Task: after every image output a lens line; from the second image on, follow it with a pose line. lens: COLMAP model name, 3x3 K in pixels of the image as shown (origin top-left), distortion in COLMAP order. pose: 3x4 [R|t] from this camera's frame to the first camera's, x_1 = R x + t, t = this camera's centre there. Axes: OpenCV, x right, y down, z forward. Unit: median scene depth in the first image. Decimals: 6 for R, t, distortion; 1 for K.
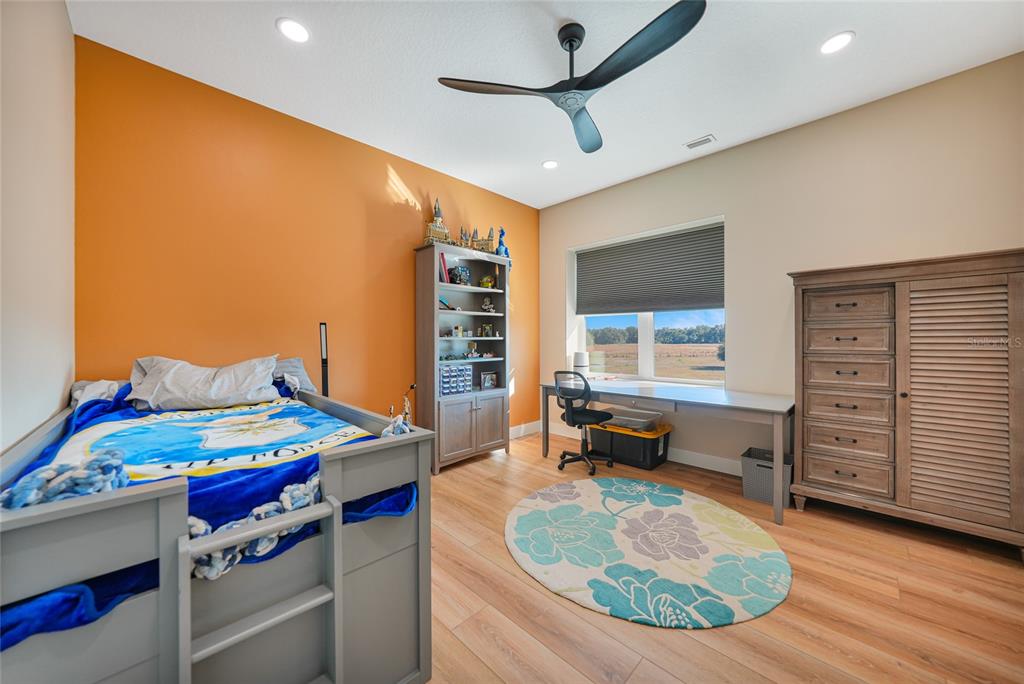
lens RADIAL K [[367.6, 0, 514.0], [0, 367.6, 338.7], [0, 0, 1]] dist [-0.016351, 0.004145]
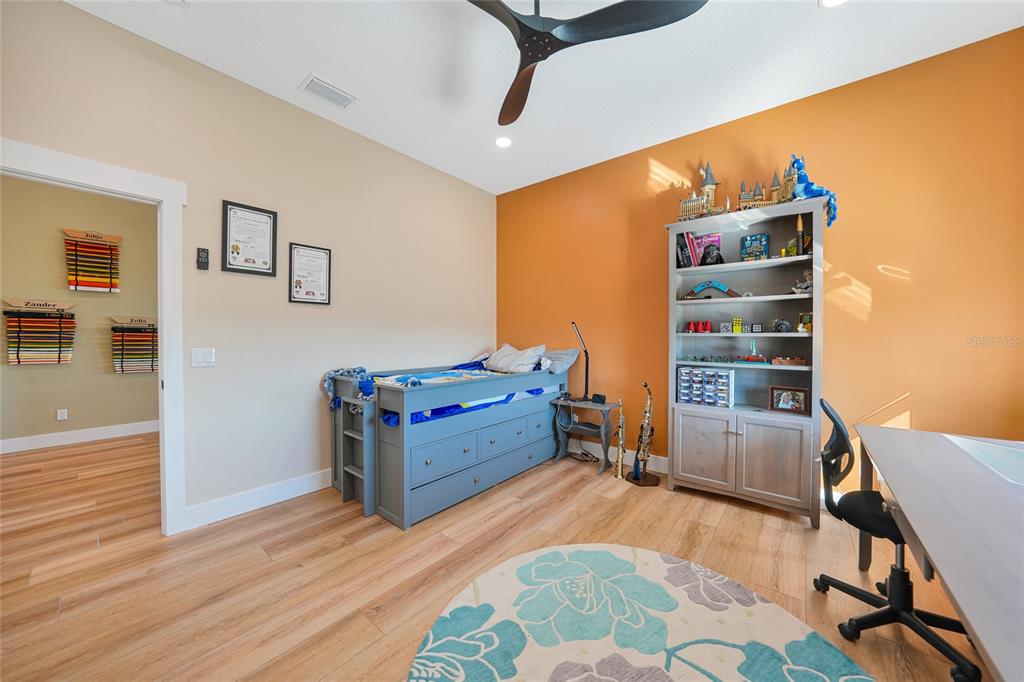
lens RADIAL K [[367.6, 0, 519.0], [0, 367.6, 340.3], [0, 0, 1]] dist [-0.016351, 0.004145]
pose [[0.088284, 0.019686, -0.995901, 0.607974], [-0.000190, 0.999805, 0.019746, -0.004334], [0.996095, -0.001554, 0.088270, 0.549938]]
